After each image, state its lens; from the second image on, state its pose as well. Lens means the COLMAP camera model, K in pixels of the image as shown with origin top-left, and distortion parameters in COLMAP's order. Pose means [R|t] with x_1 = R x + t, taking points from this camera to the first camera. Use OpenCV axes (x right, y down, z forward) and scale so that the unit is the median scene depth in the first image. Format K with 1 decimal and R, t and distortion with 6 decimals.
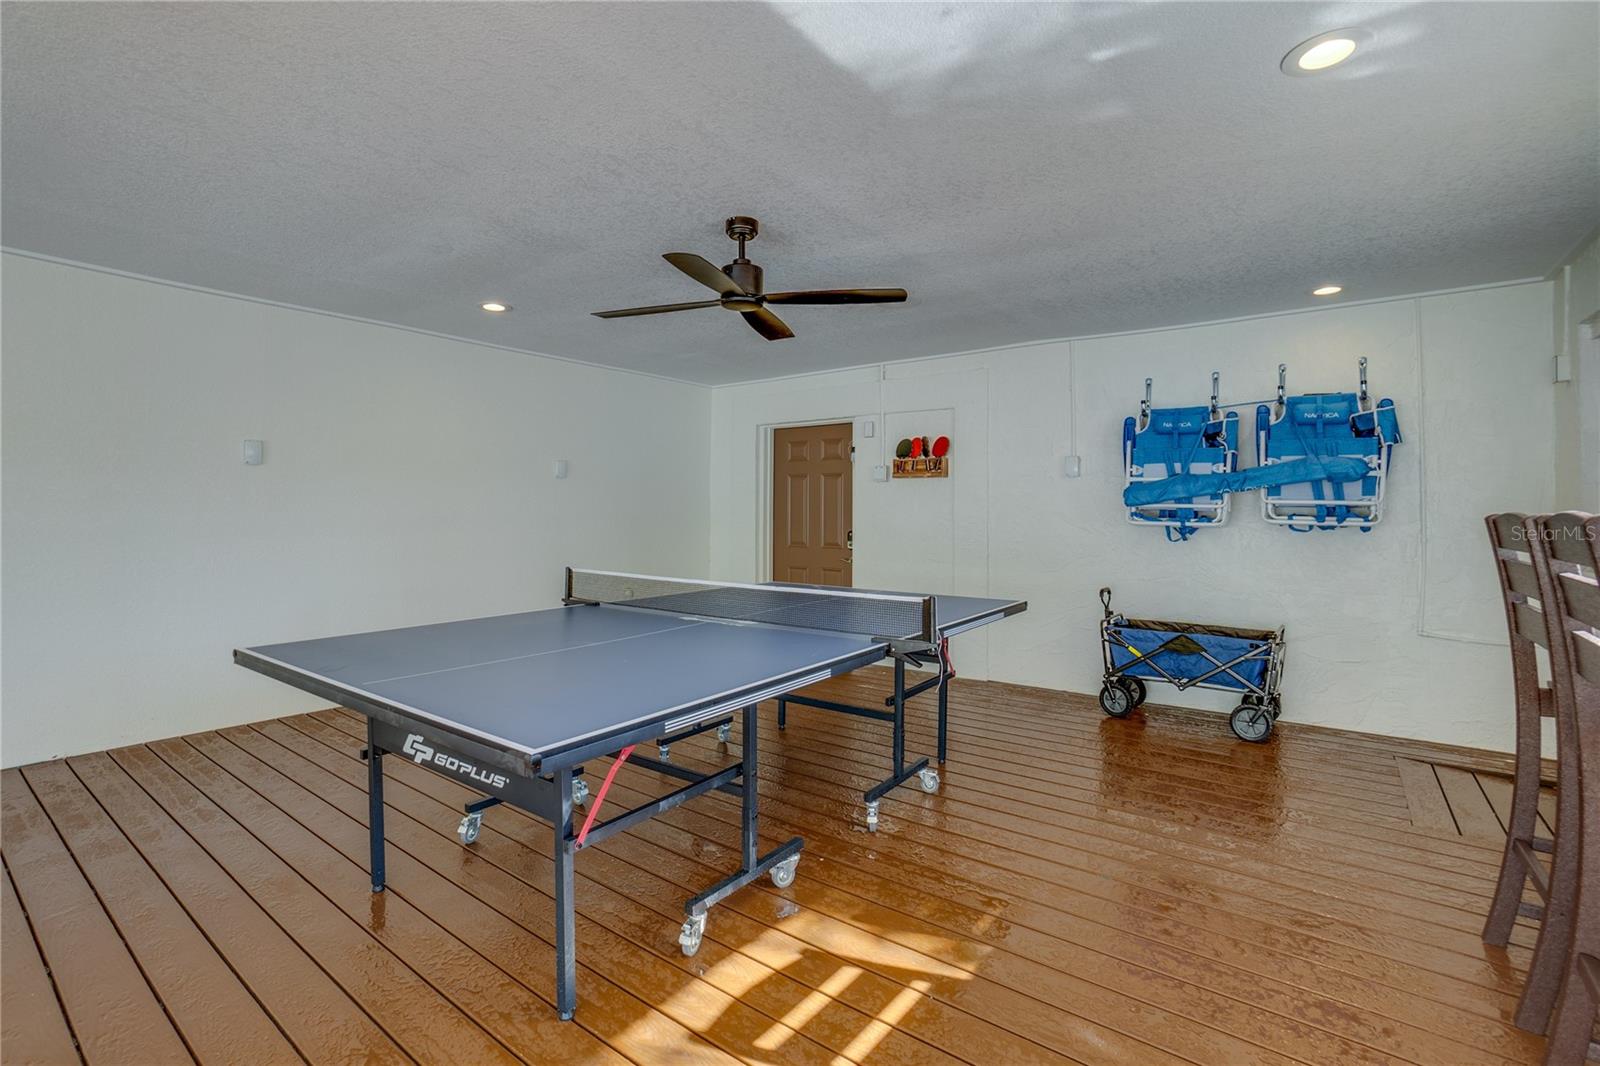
lens RADIAL K [[714.6, 0, 793.6], [0, 714.6, 515.7], [0, 0, 1]] dist [-0.051178, 0.000928]
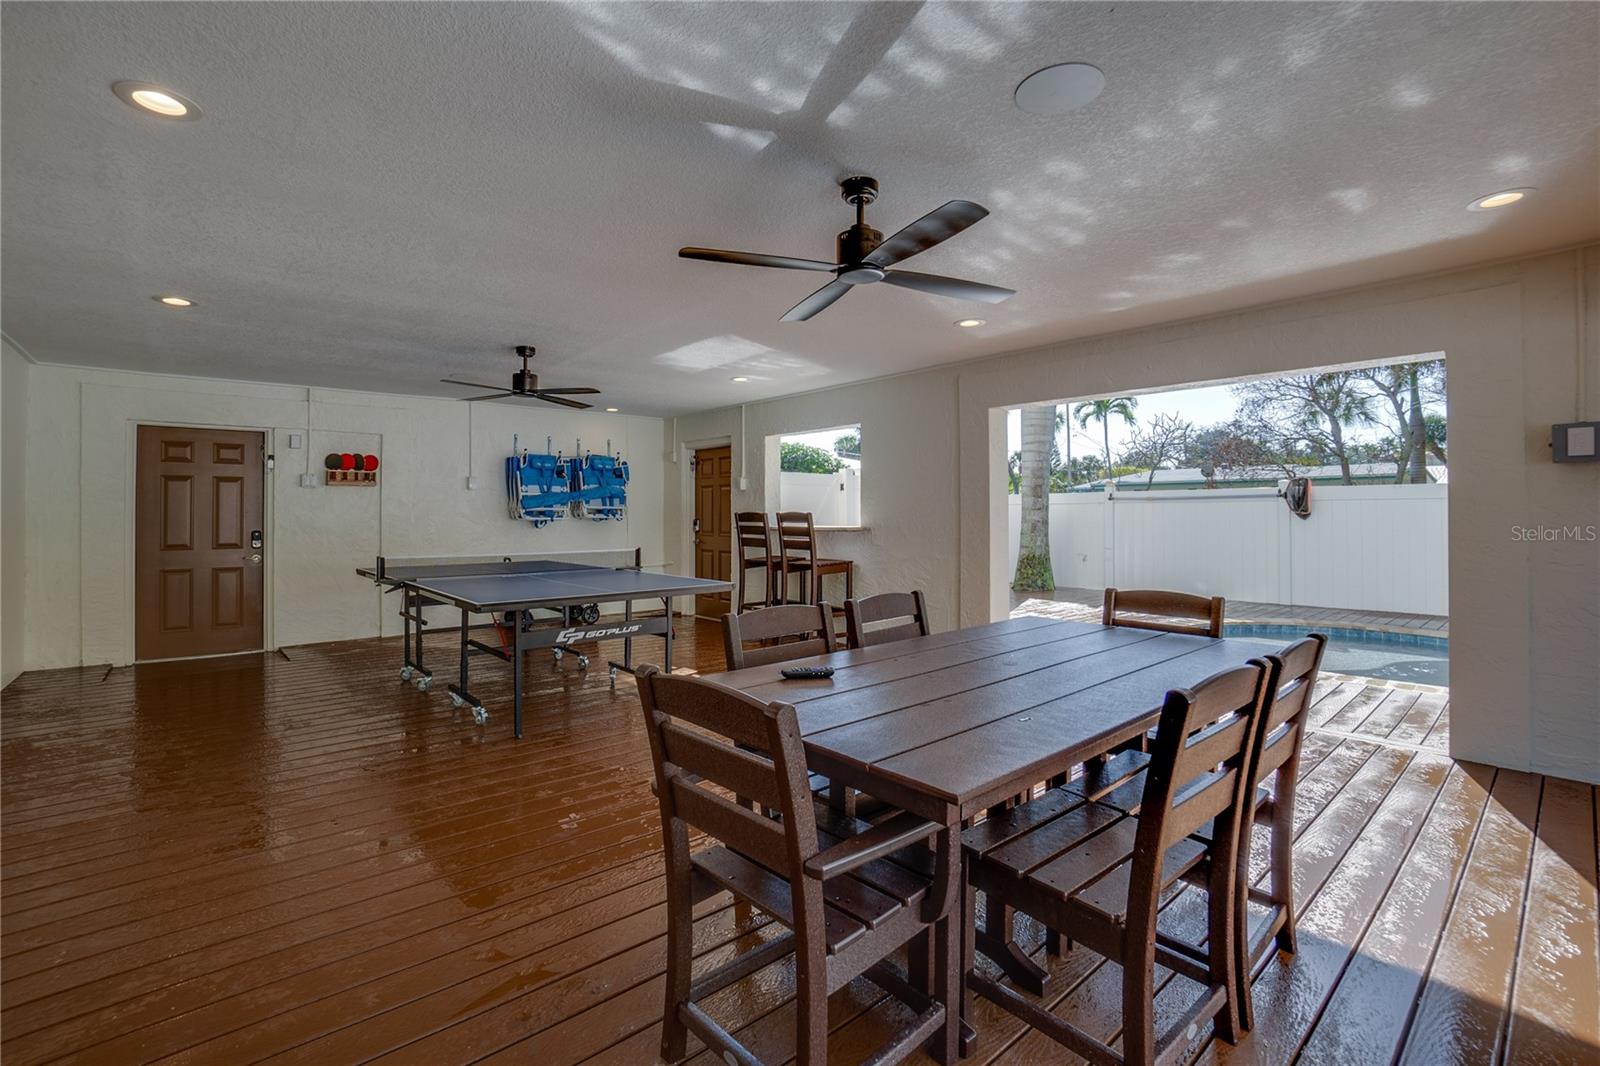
lens RADIAL K [[714.6, 0, 793.6], [0, 714.6, 515.7], [0, 0, 1]] dist [-0.051178, 0.000928]
pose [[0.200821, -0.004407, 0.979618, -1.121724], [0.010946, 0.999938, 0.002255, 0.005914], [-0.979567, 0.010270, 0.200856, 0.002053]]
